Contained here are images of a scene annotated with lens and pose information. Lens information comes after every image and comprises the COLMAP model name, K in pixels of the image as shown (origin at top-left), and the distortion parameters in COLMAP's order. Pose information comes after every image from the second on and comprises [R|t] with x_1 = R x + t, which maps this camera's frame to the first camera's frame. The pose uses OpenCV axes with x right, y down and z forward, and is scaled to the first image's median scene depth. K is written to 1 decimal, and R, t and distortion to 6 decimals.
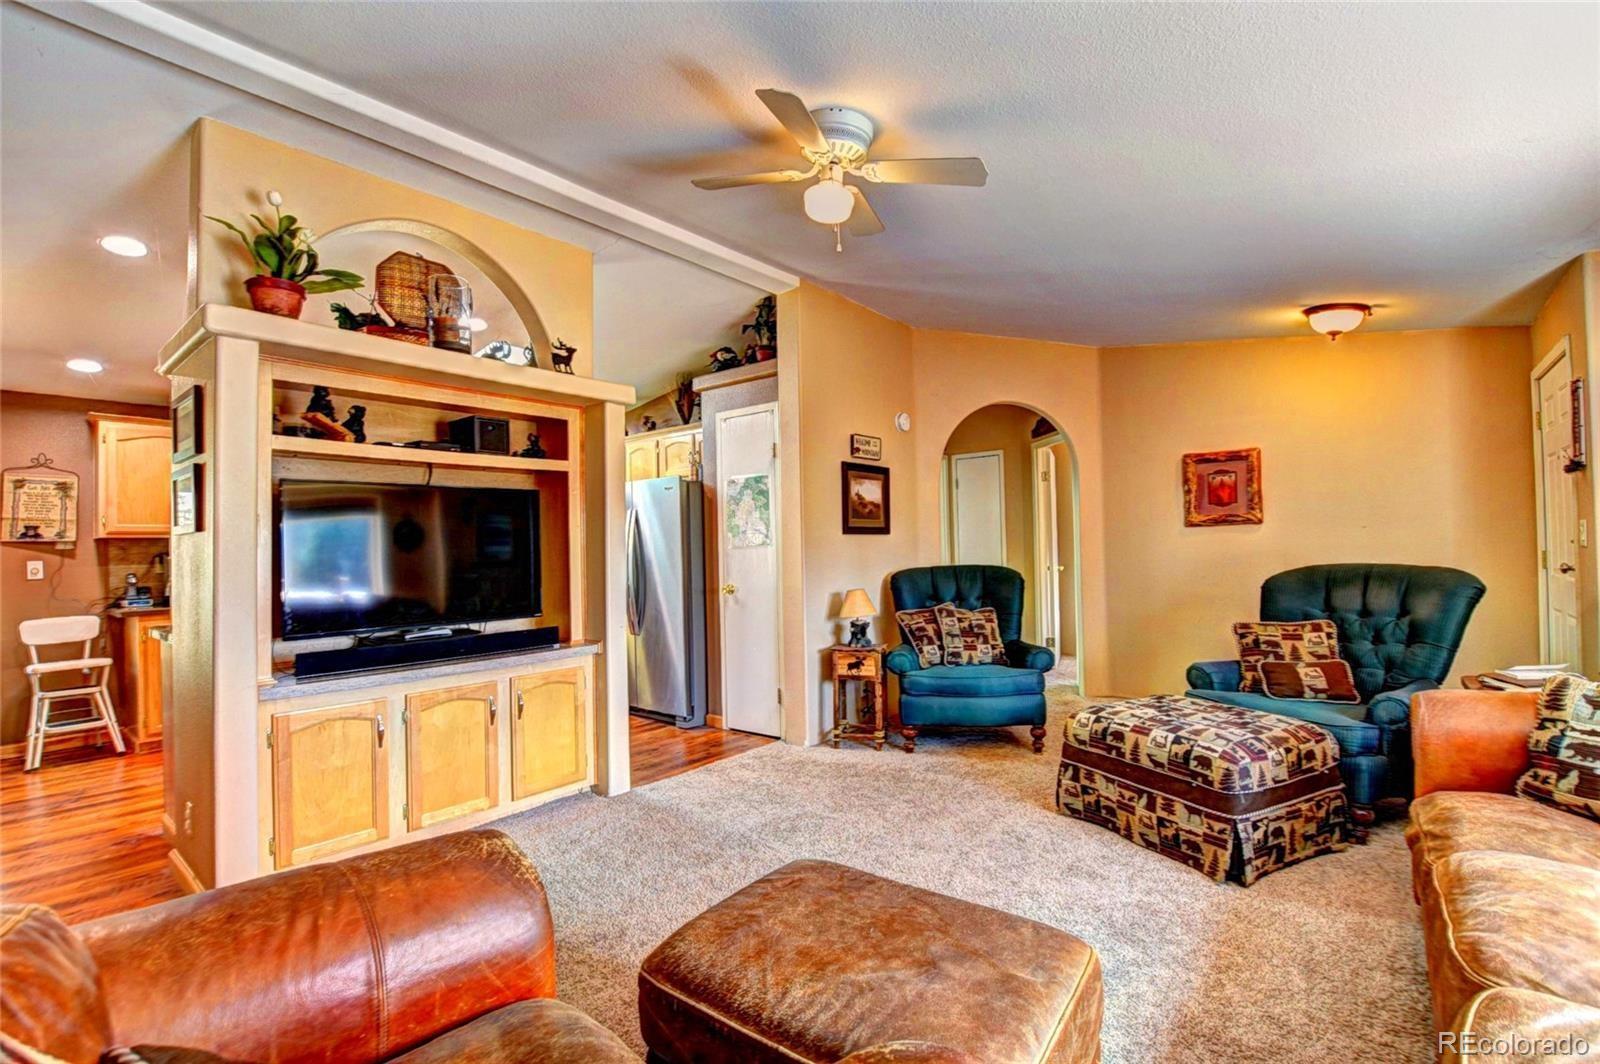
lens RADIAL K [[706.0, 0, 813.1], [0, 706.0, 534.4], [0, 0, 1]] dist [-0.024764, 0.003695]
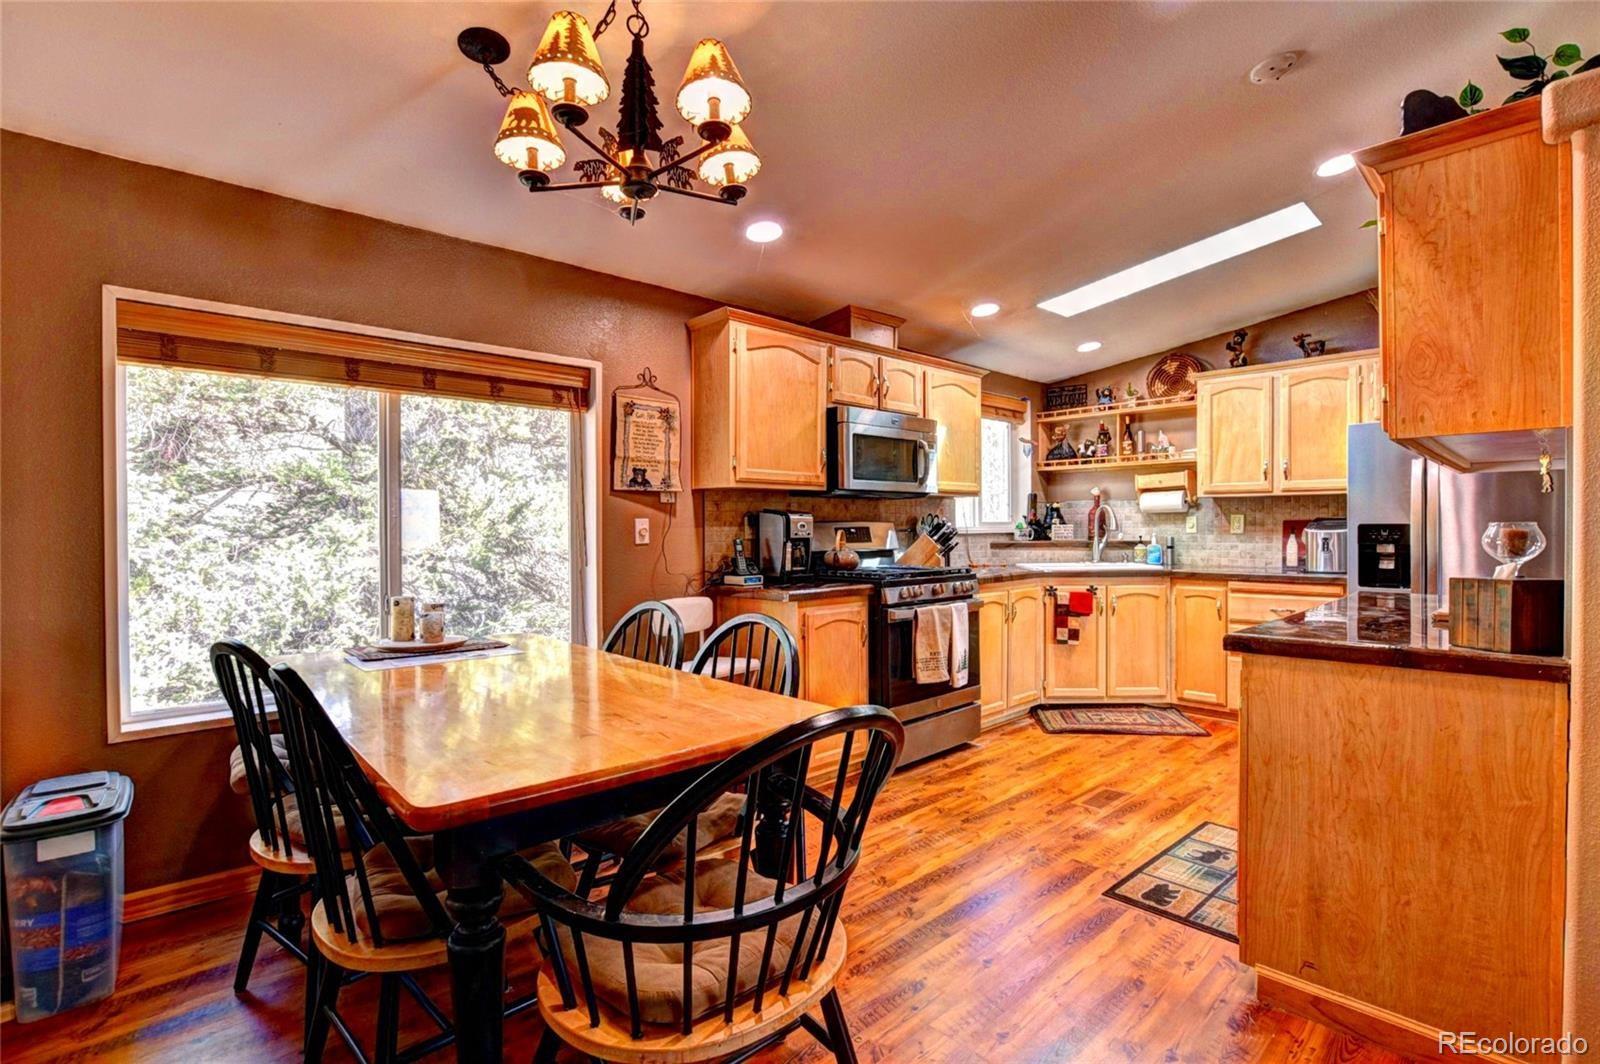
lens RADIAL K [[740.0, 0, 805.5], [0, 740.0, 532.6], [0, 0, 1]] dist [-0.026966, 0.002511]
pose [[0.990086, 0.020027, -0.139027, -0.842333], [-0.016021, 0.999425, 0.029870, 0.027800], [0.139545, -0.027347, 0.989838, 0.258095]]
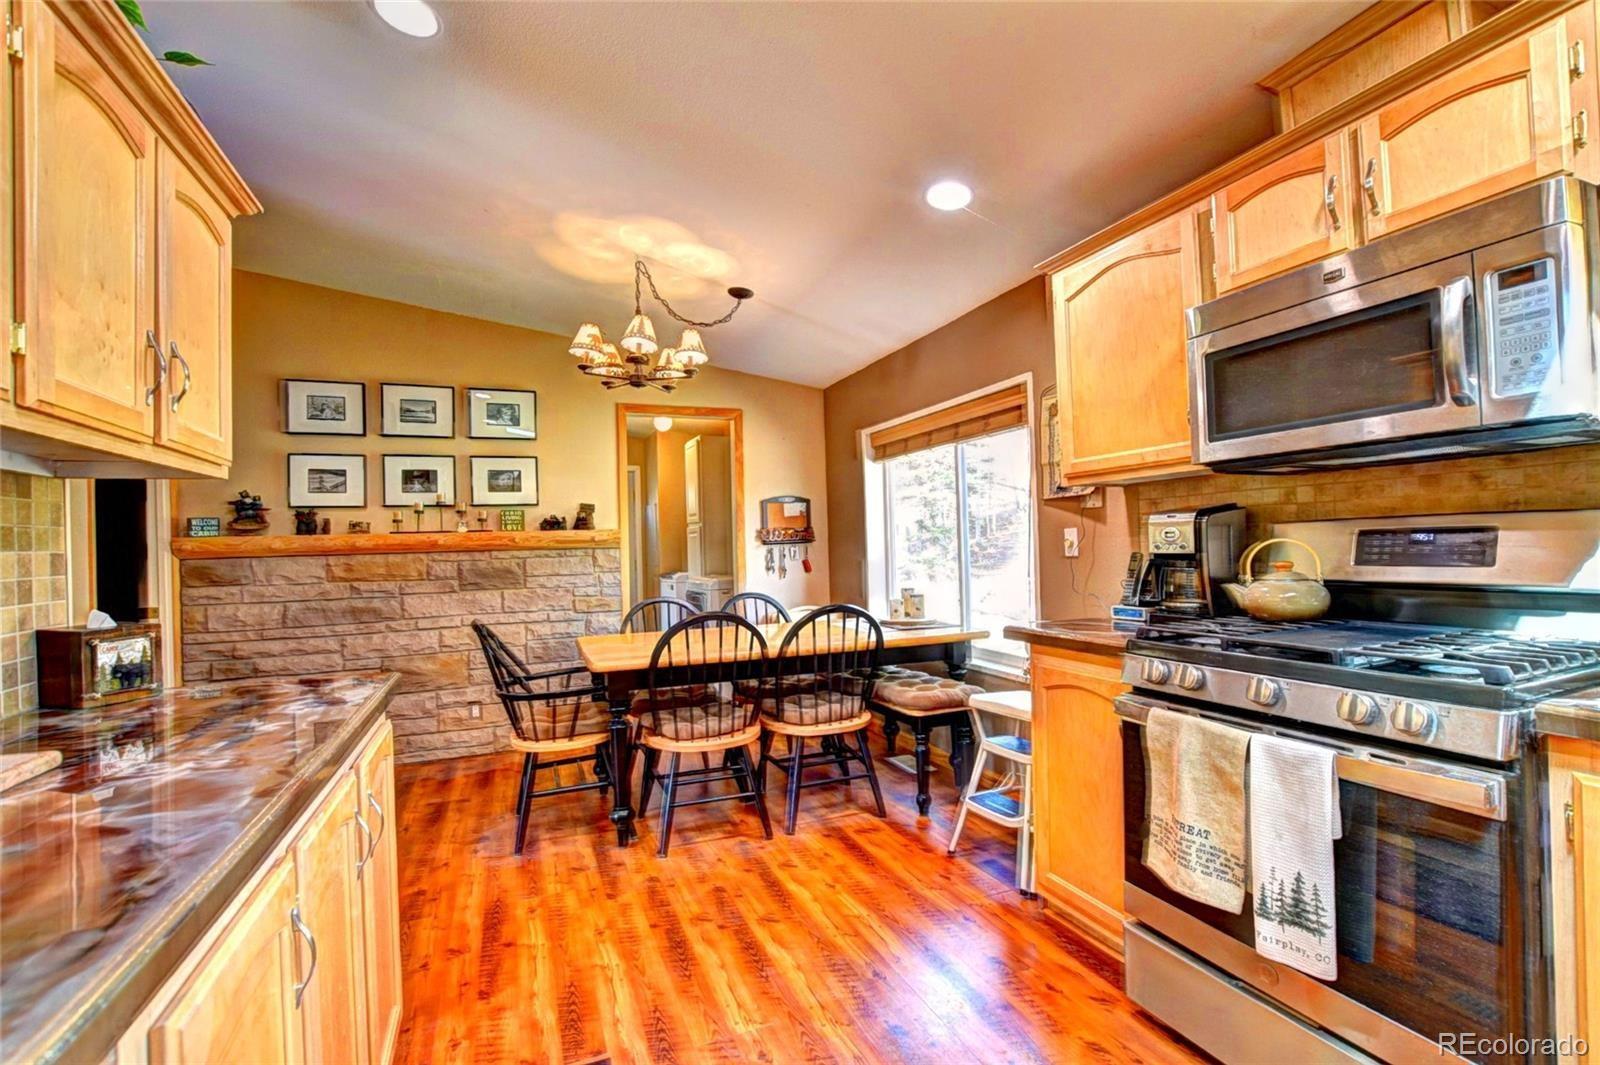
lens RADIAL K [[706.0, 0, 802.5], [0, 706.0, 537.9], [0, 0, 1]] dist [-0.024764, 0.003695]
pose [[-0.477290, 0.028176, -0.878294, -0.436728], [0.056076, 0.998425, 0.001557, 0.032962], [0.876955, -0.048508, -0.478118, 1.075633]]
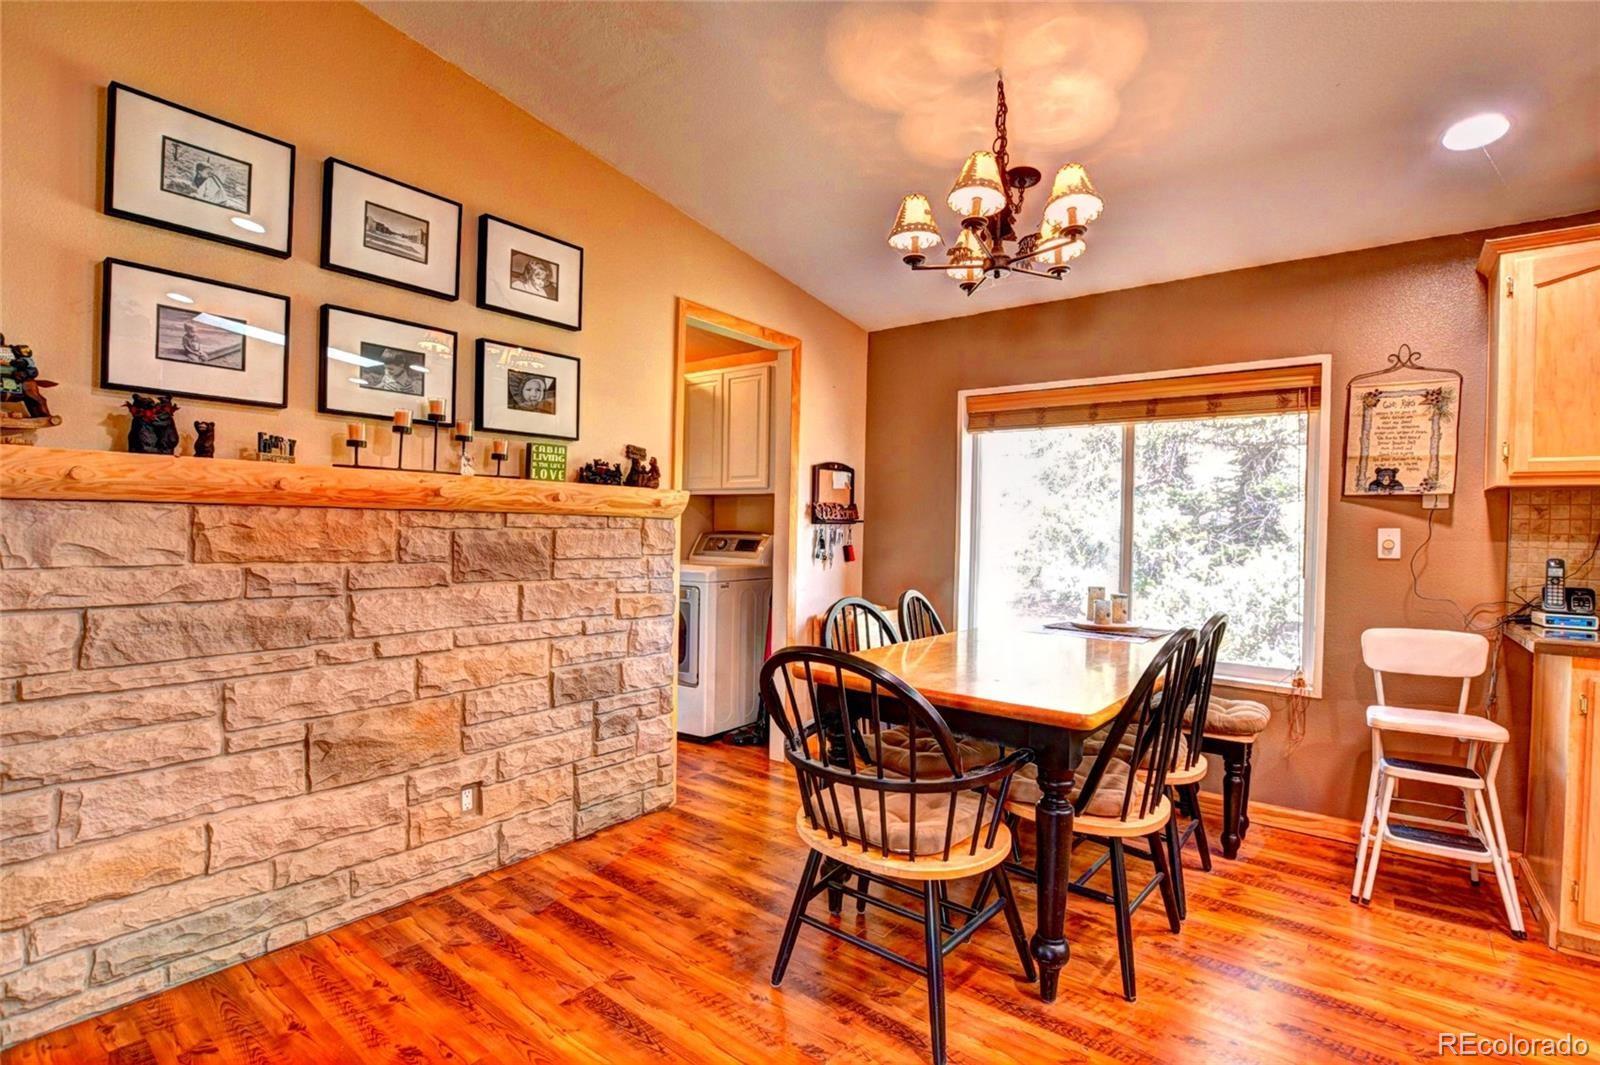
lens RADIAL K [[740.0, 0, 805.6], [0, 740.0, 536.6], [0, 0, 1]] dist [-0.026966, 0.002511]
pose [[0.016743, 0.037045, -0.999173, -0.503494], [-0.004090, 0.999308, 0.036981, 0.024800], [0.999851, 0.003468, 0.016883, 0.477739]]
